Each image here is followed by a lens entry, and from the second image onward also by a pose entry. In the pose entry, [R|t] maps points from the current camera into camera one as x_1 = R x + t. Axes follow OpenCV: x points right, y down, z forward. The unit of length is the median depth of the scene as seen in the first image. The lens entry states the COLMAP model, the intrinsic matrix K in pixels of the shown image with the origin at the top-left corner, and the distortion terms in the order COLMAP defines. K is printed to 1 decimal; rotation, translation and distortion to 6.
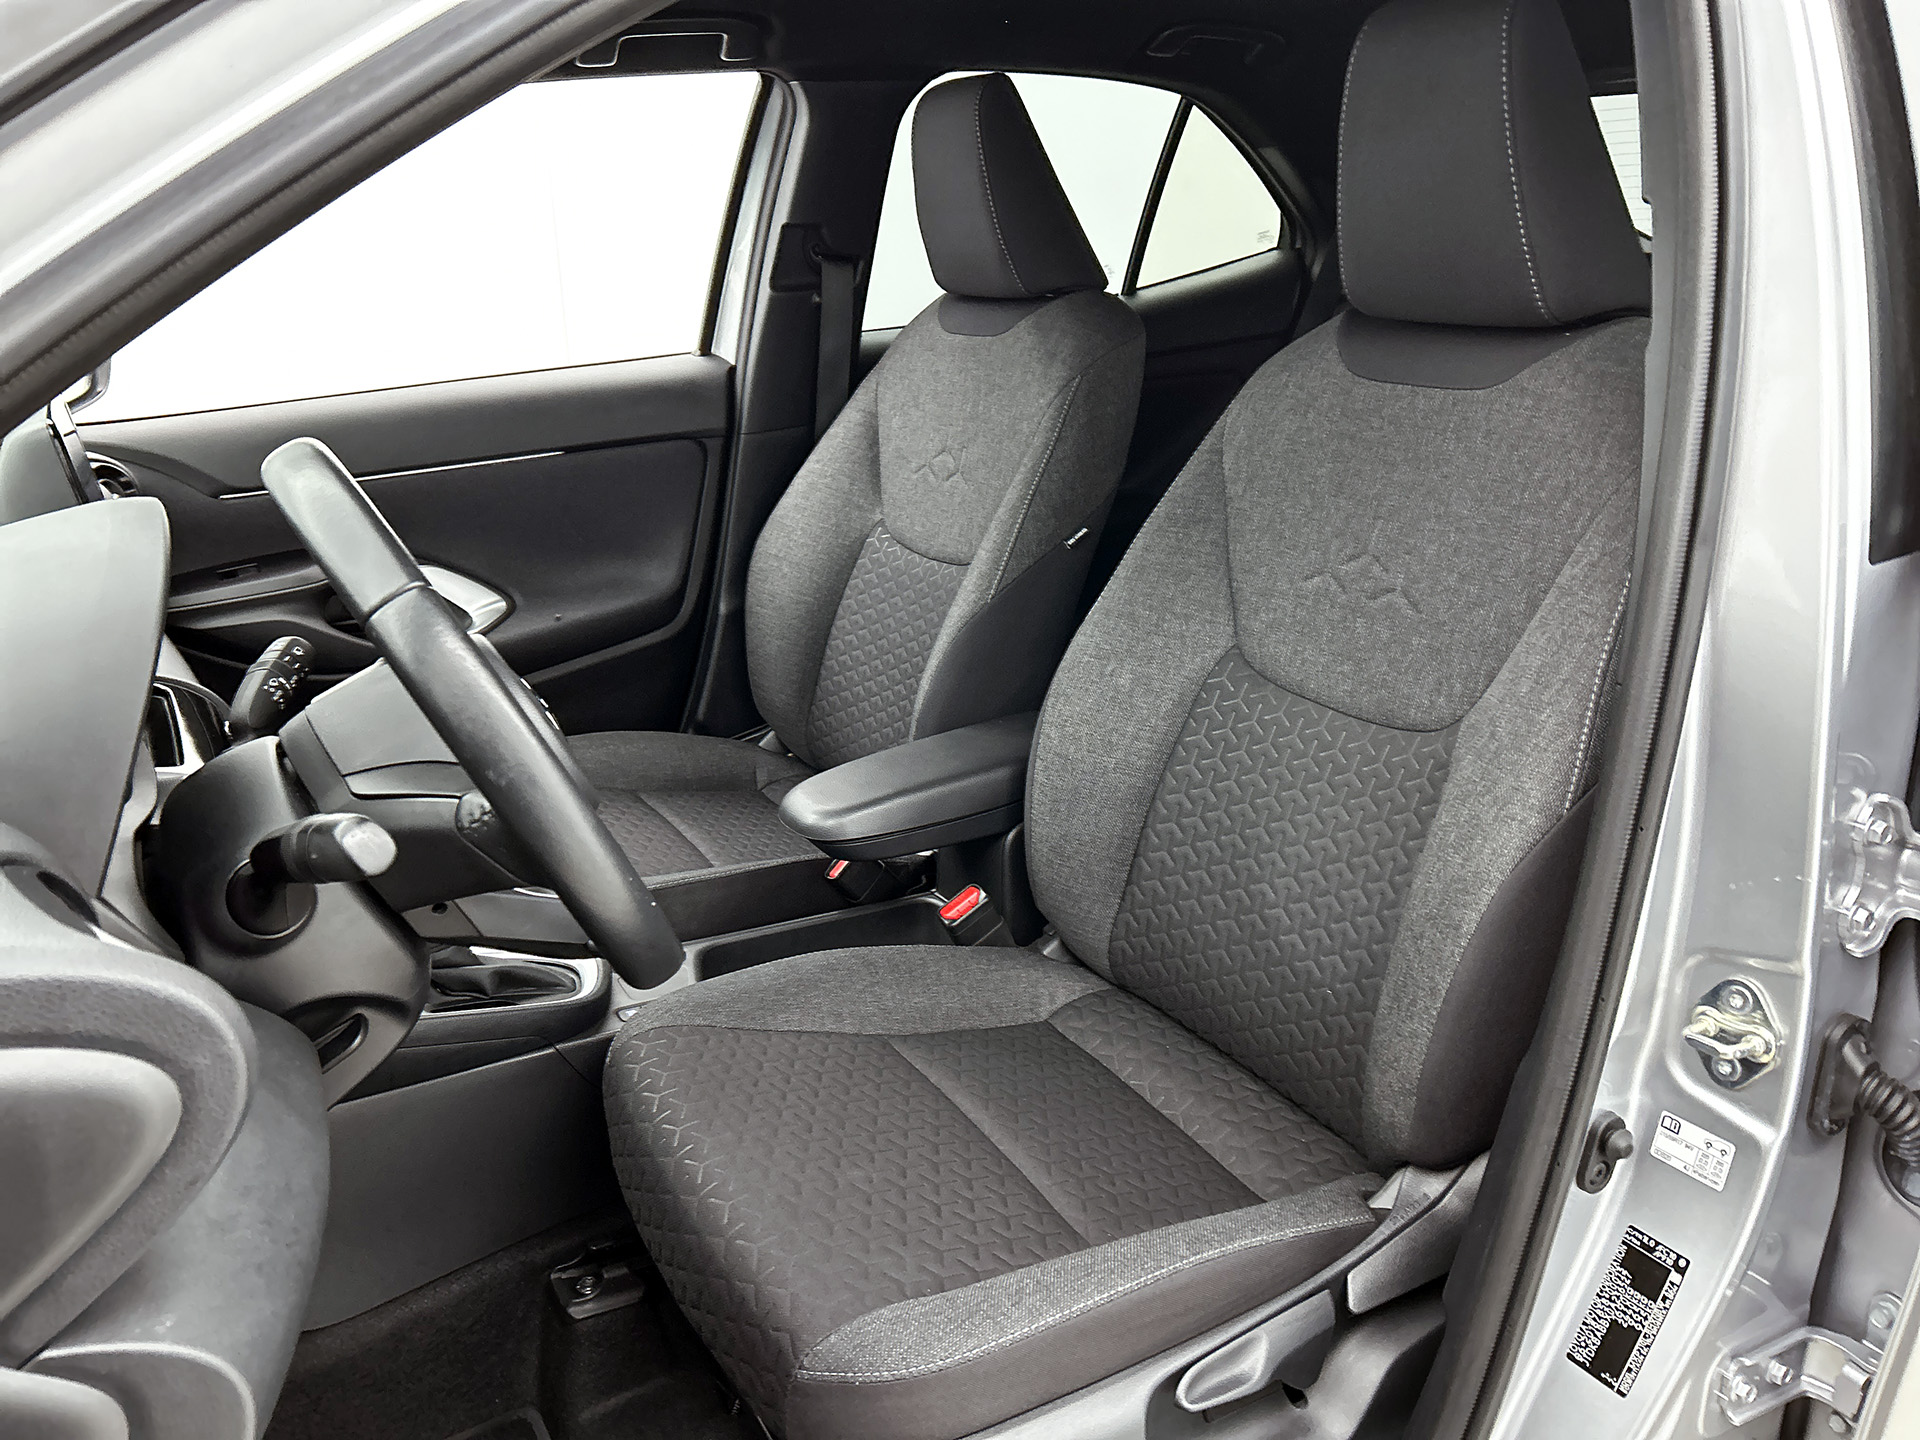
lens RADIAL K [[1466.3, 0, 956.7], [0, 1466.3, 721.5], [0, 0, 1]] dist [0.022205, -0.016348]
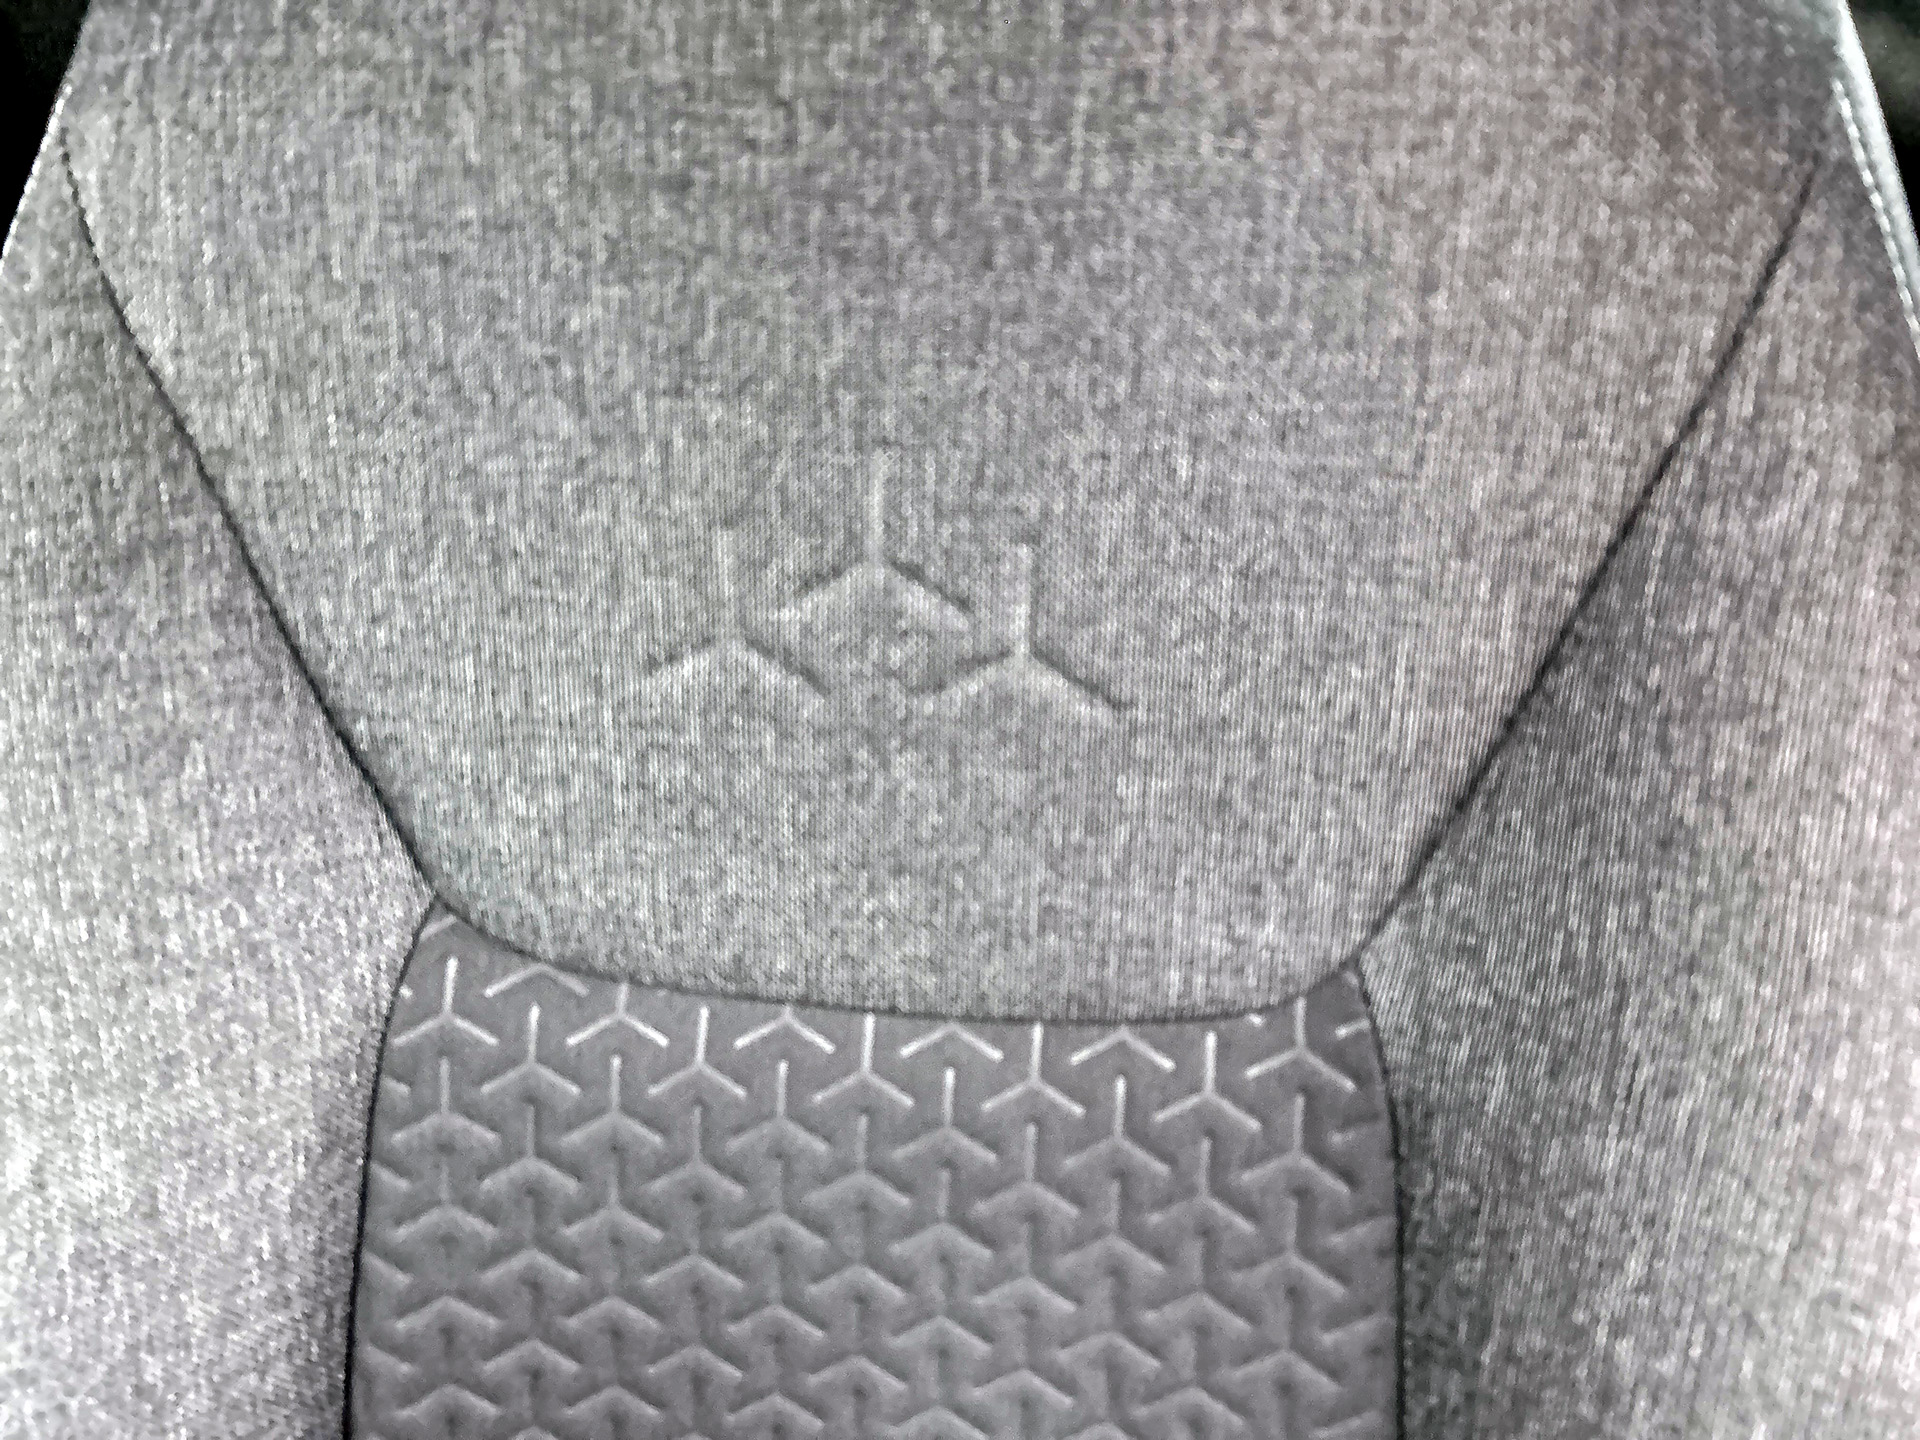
lens RADIAL K [[1466.3, 0, 972.3], [0, 1466.3, 714.3], [0, 0, 1]] dist [0.022205, -0.016348]
pose [[0.613500, -0.385767, 0.689059, 0.062049], [0.247957, 0.922536, 0.295711, -0.168542], [-0.749757, -0.010562, 0.661629, 0.761966]]
